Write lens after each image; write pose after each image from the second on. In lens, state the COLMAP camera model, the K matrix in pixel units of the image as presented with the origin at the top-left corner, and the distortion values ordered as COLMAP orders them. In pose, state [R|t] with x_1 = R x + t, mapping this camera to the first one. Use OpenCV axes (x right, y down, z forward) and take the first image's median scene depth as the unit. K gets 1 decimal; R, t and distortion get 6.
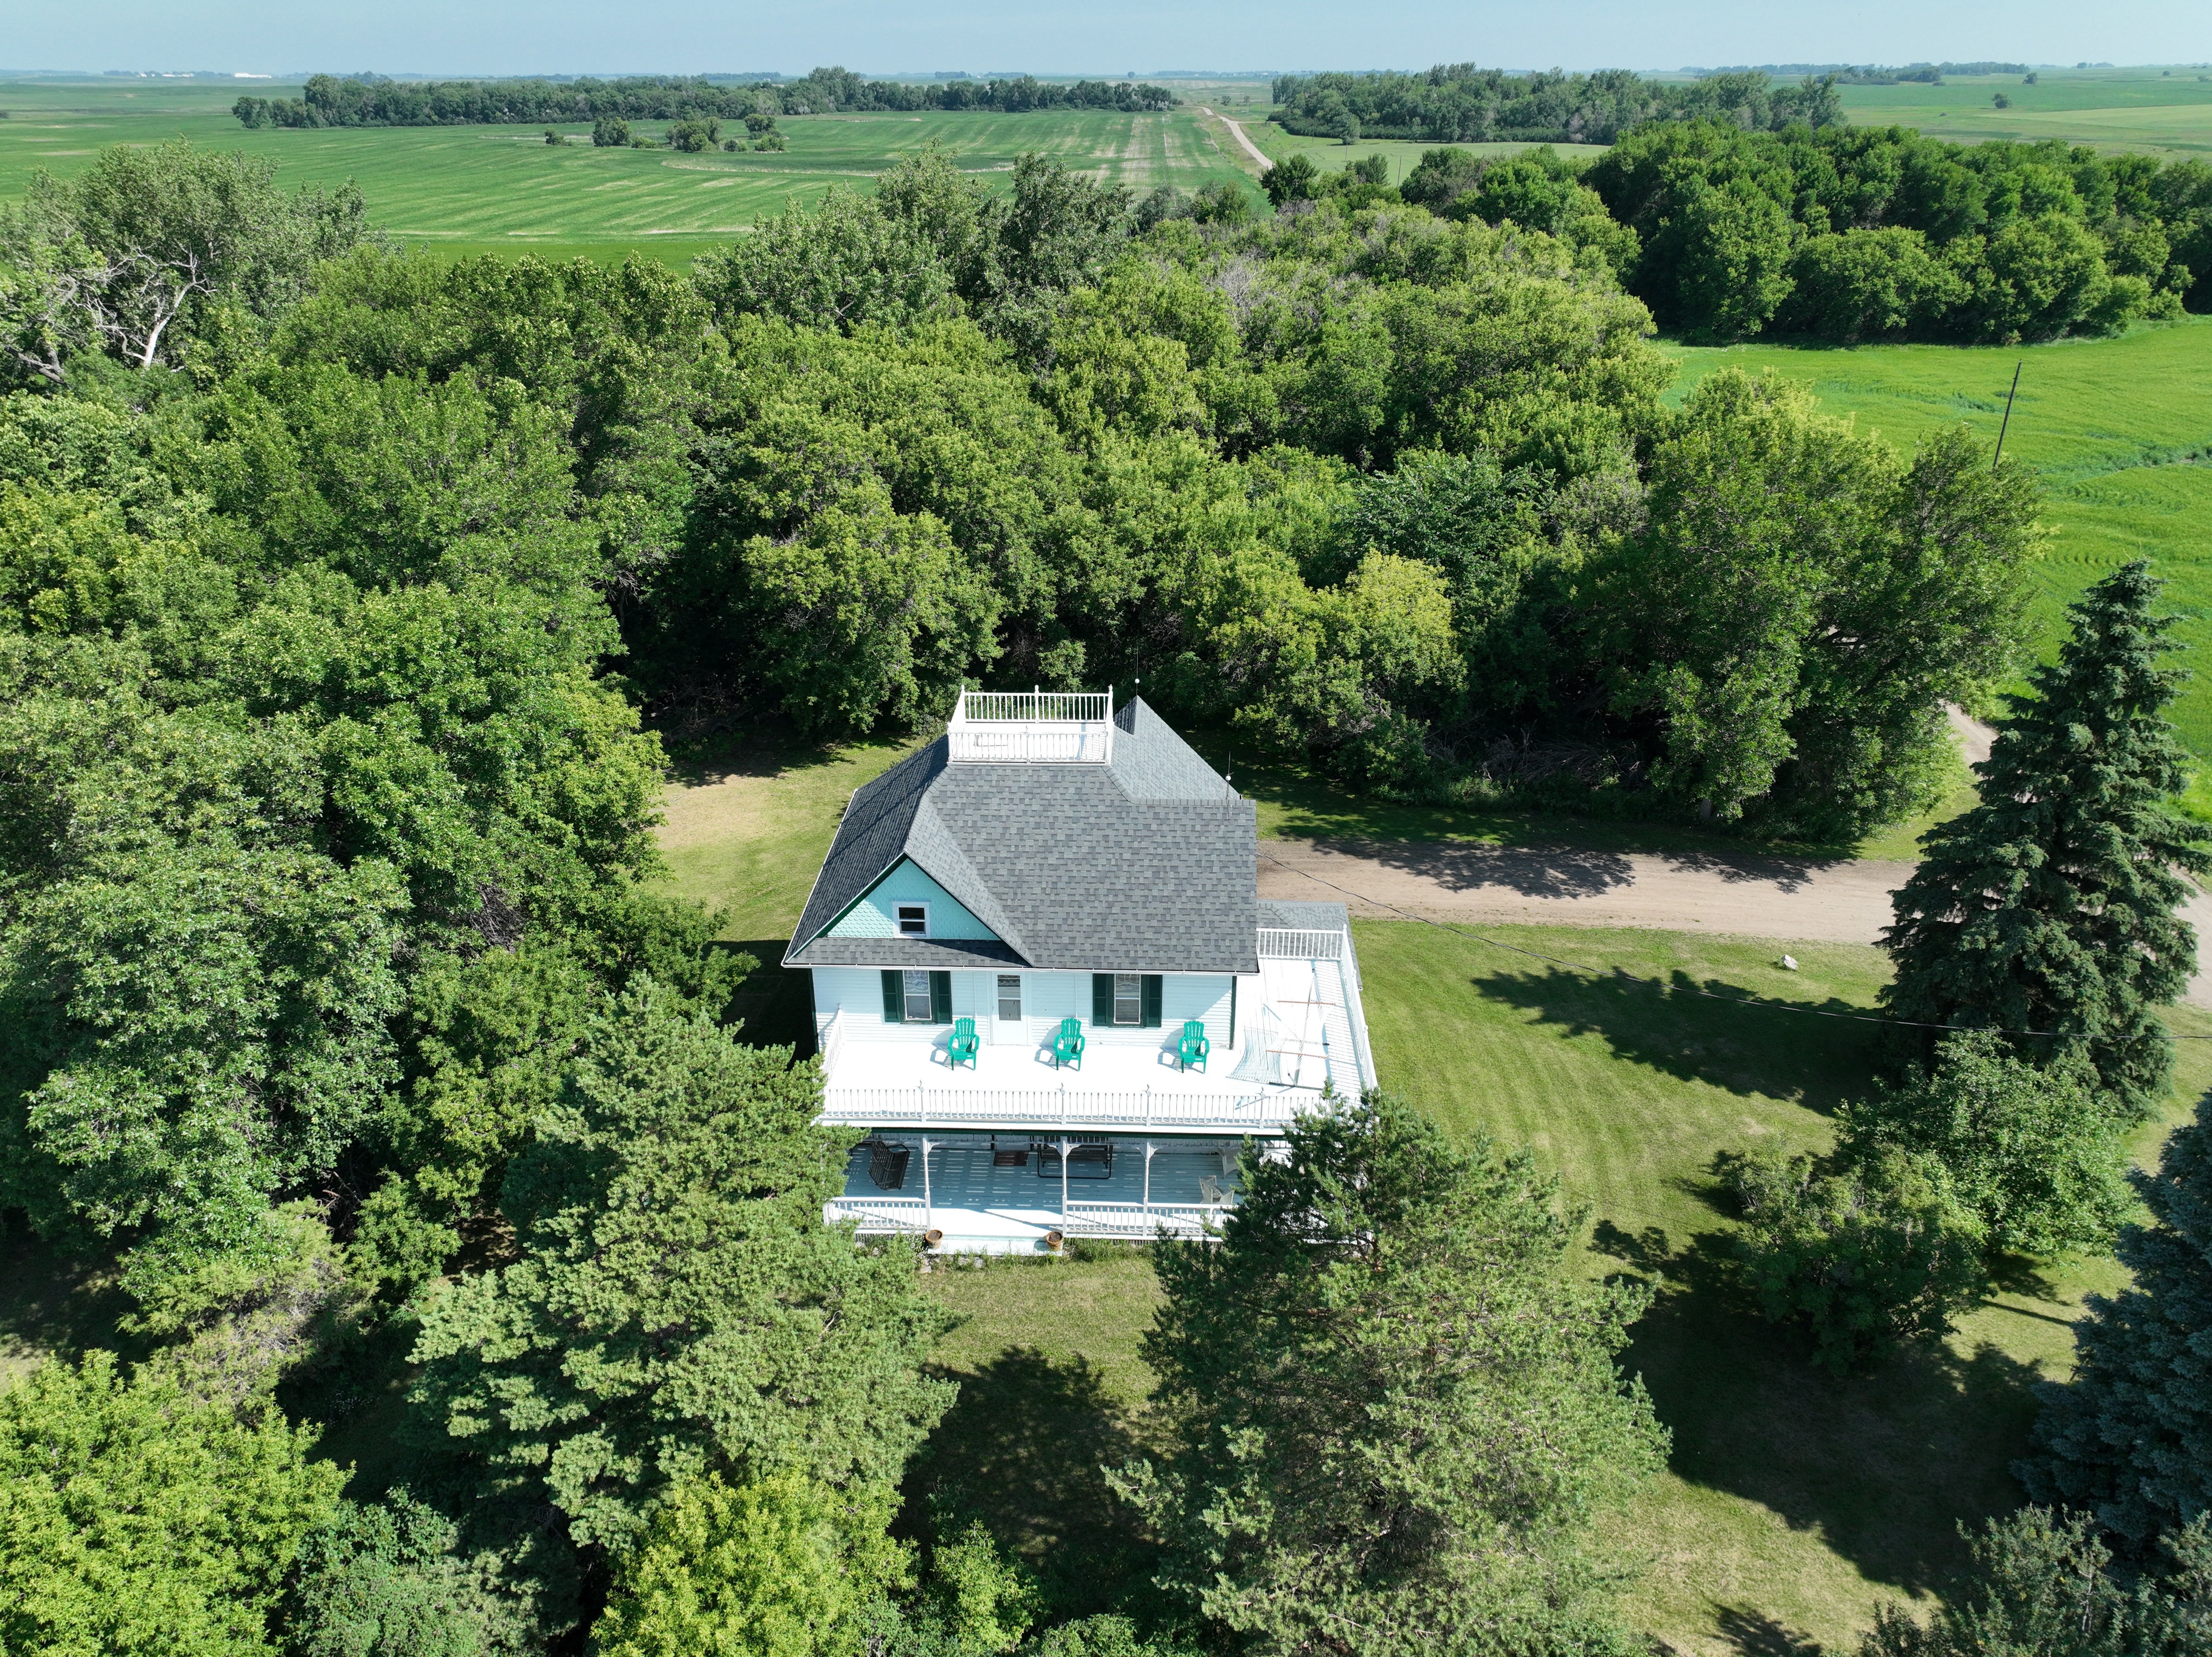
lens RADIAL K [[1544.7, 0, 1097.7], [0, 1544.7, 826.5], [0, 0, 1]] dist [0.002409, -0.000687]
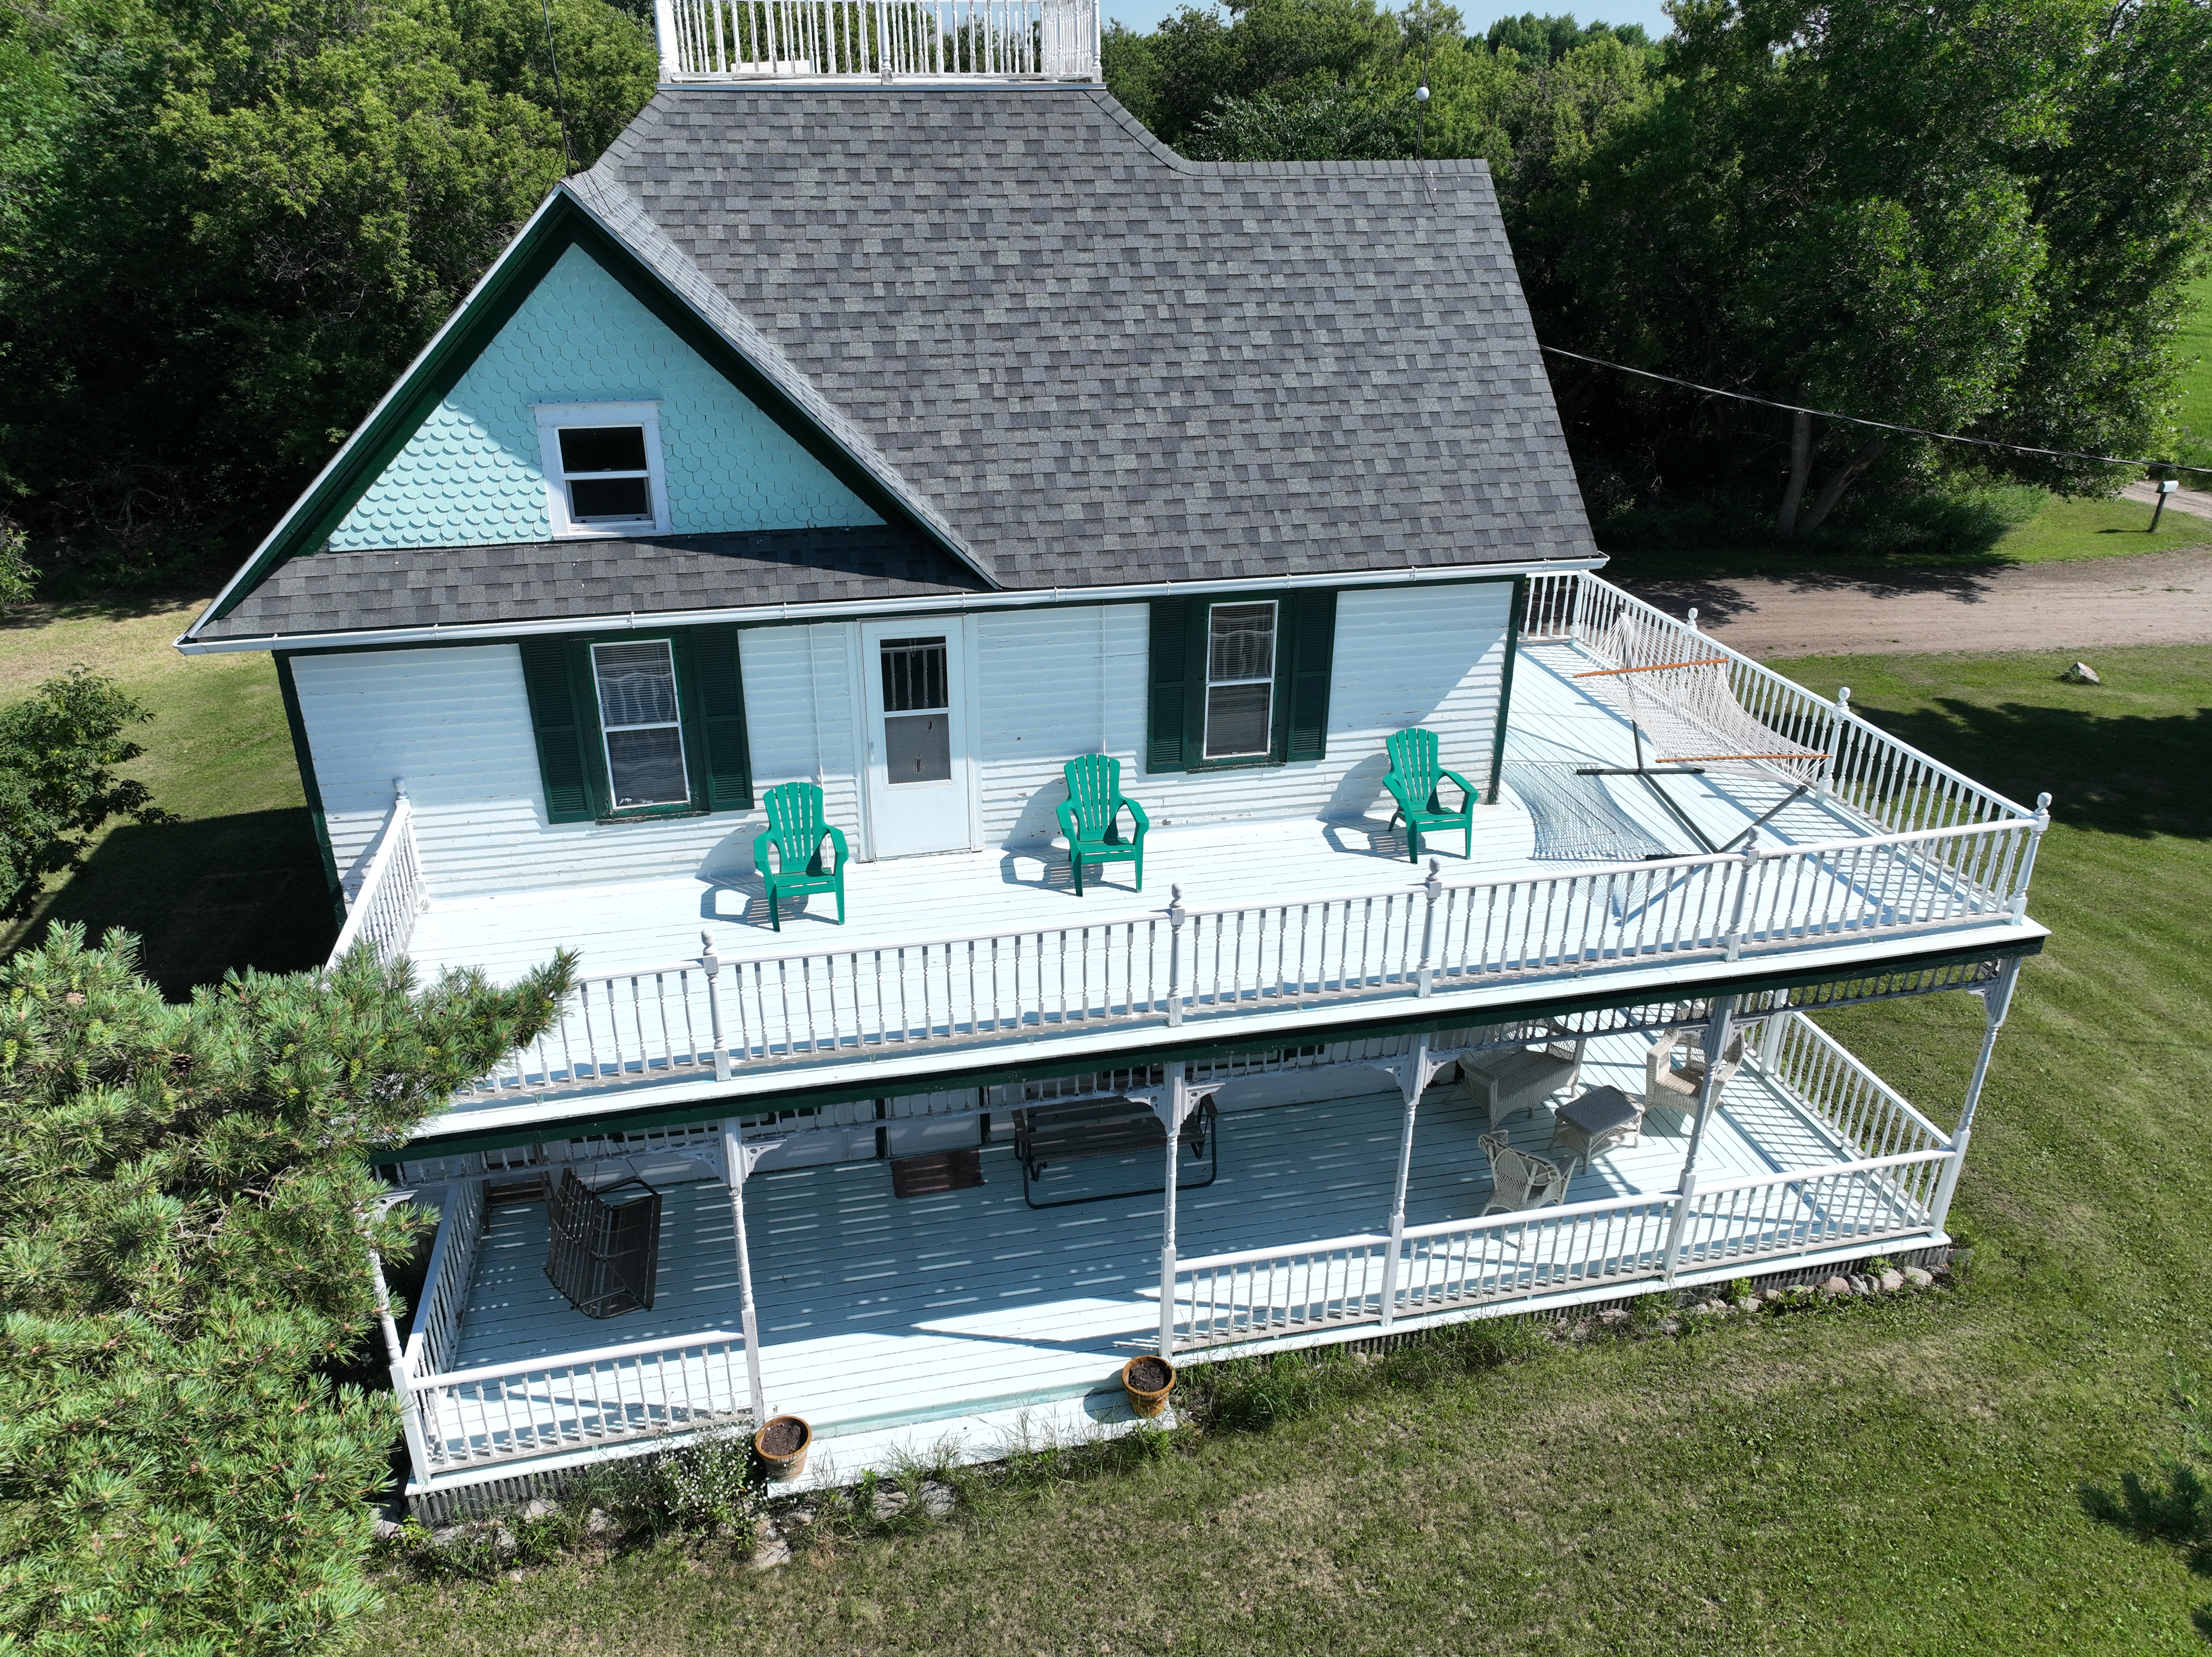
lens RADIAL K [[1544.7, 0, 1097.7], [0, 1544.7, 826.5], [0, 0, 1]] dist [0.002409, -0.000687]
pose [[0.967985, -0.101574, 0.229538, -0.100395], [0.104521, 0.994522, -0.000684, 0.141733], [-0.228211, 0.024654, 0.973300, 0.651682]]
